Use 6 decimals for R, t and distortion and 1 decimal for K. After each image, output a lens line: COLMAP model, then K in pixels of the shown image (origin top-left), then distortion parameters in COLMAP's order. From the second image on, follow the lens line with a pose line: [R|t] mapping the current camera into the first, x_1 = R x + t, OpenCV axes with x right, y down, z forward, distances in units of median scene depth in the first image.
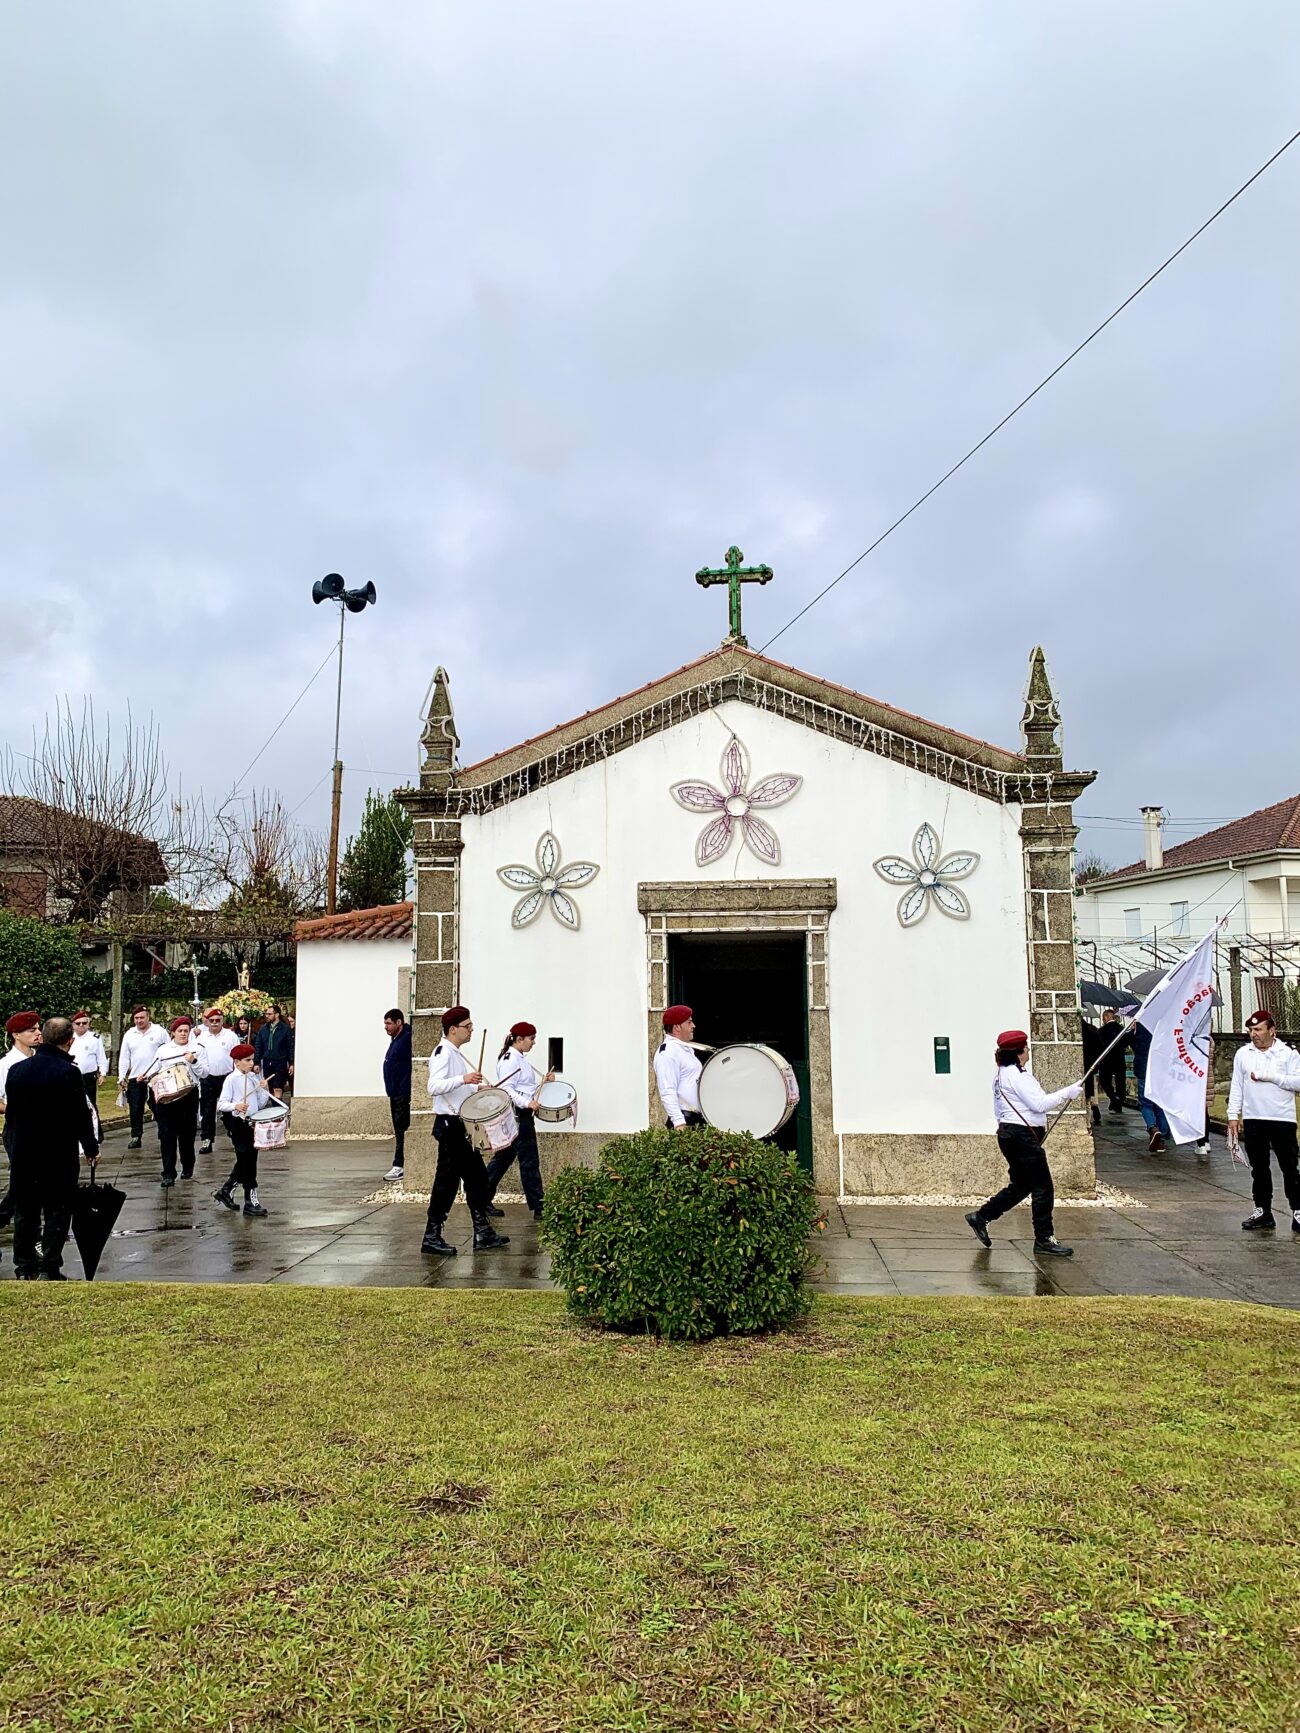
lens RADIAL K [[1324.5, 0, 640.6], [0, 1324.5, 842.1], [0, 0, 1]] dist [0.043441, -0.045119]
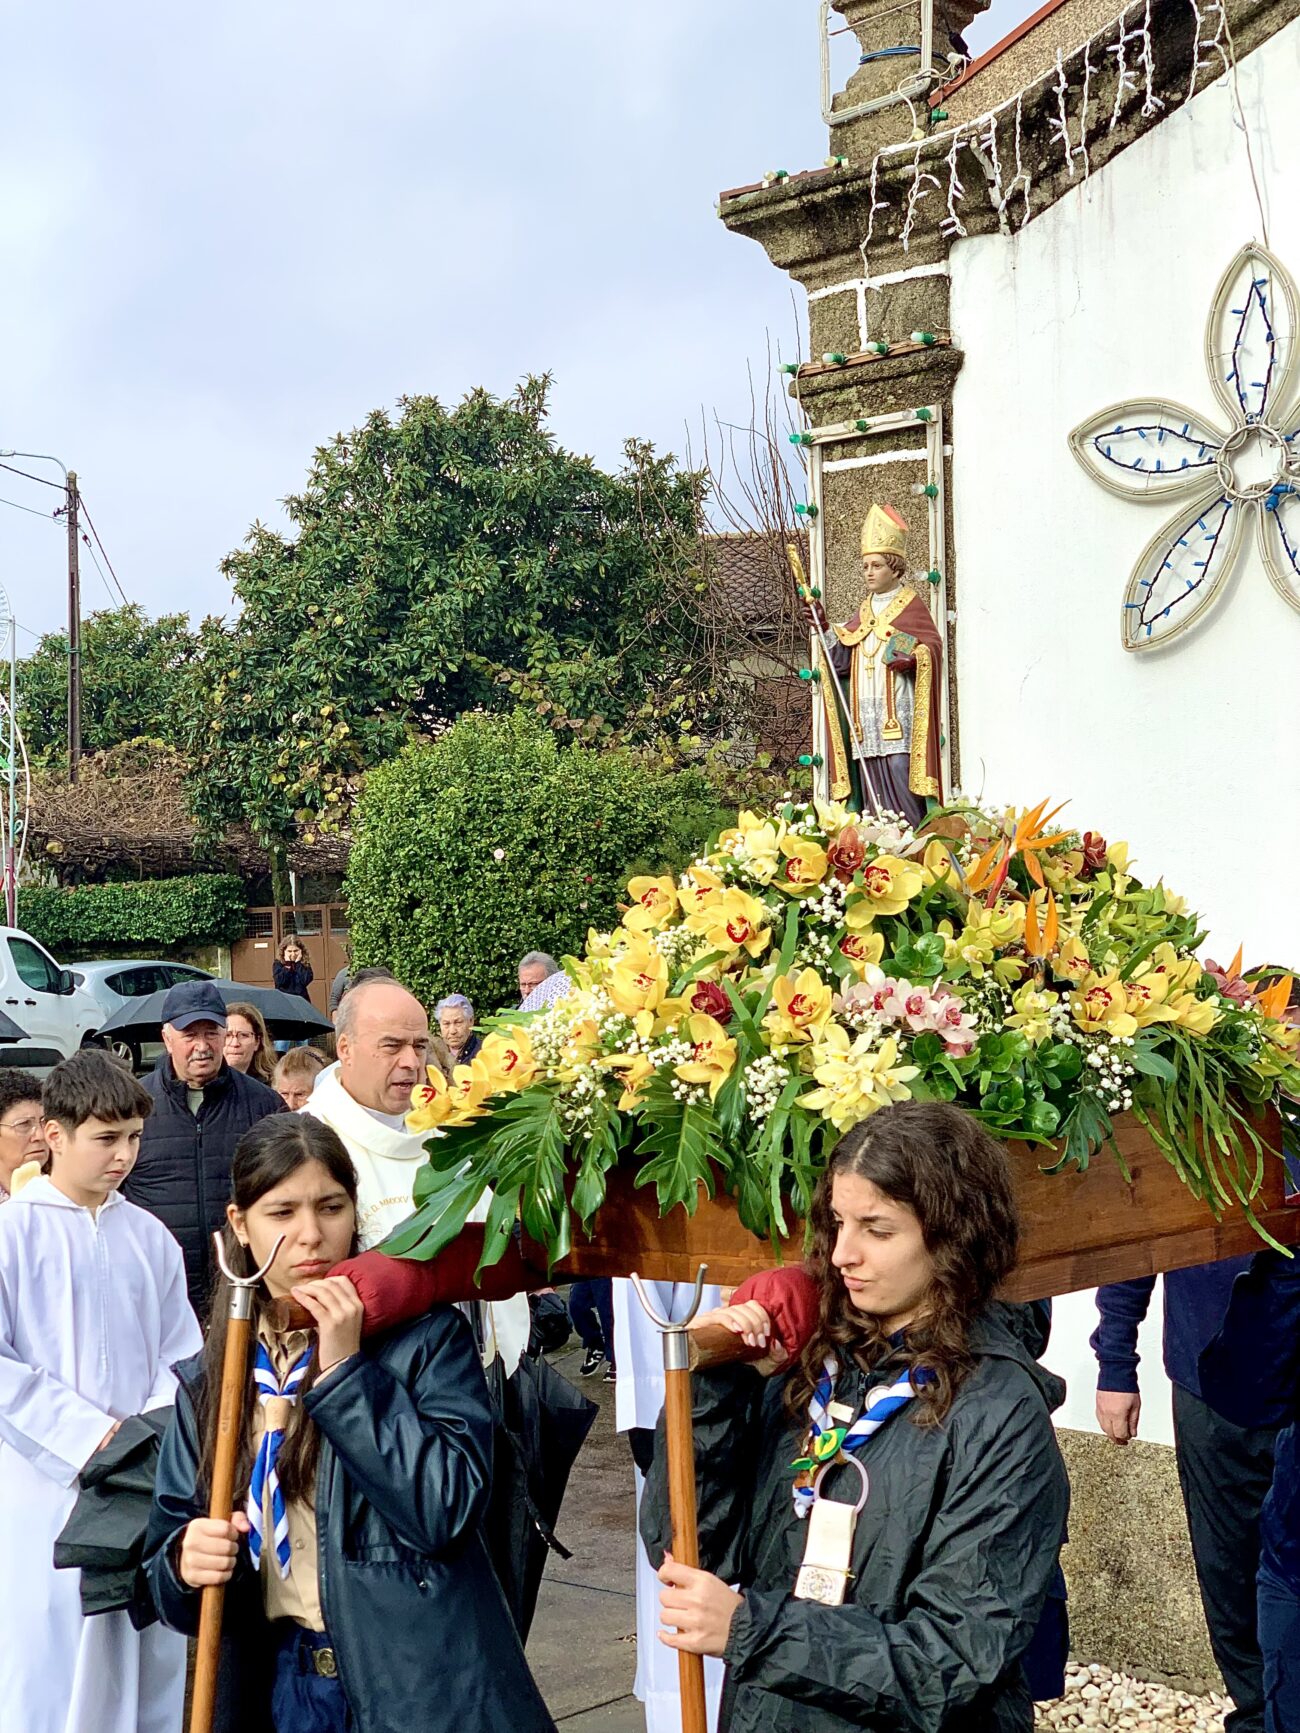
lens RADIAL K [[2604.0, 0, 598.6], [0, 2604.0, 848.5], [0, 0, 1]] dist [0.042564, 0.000000]
pose [[0.809181, -0.033669, -0.586593, 0.113516], [0.087130, 0.994195, 0.063128, 0.062068], [0.581063, -0.102192, 0.807417, 0.538428]]
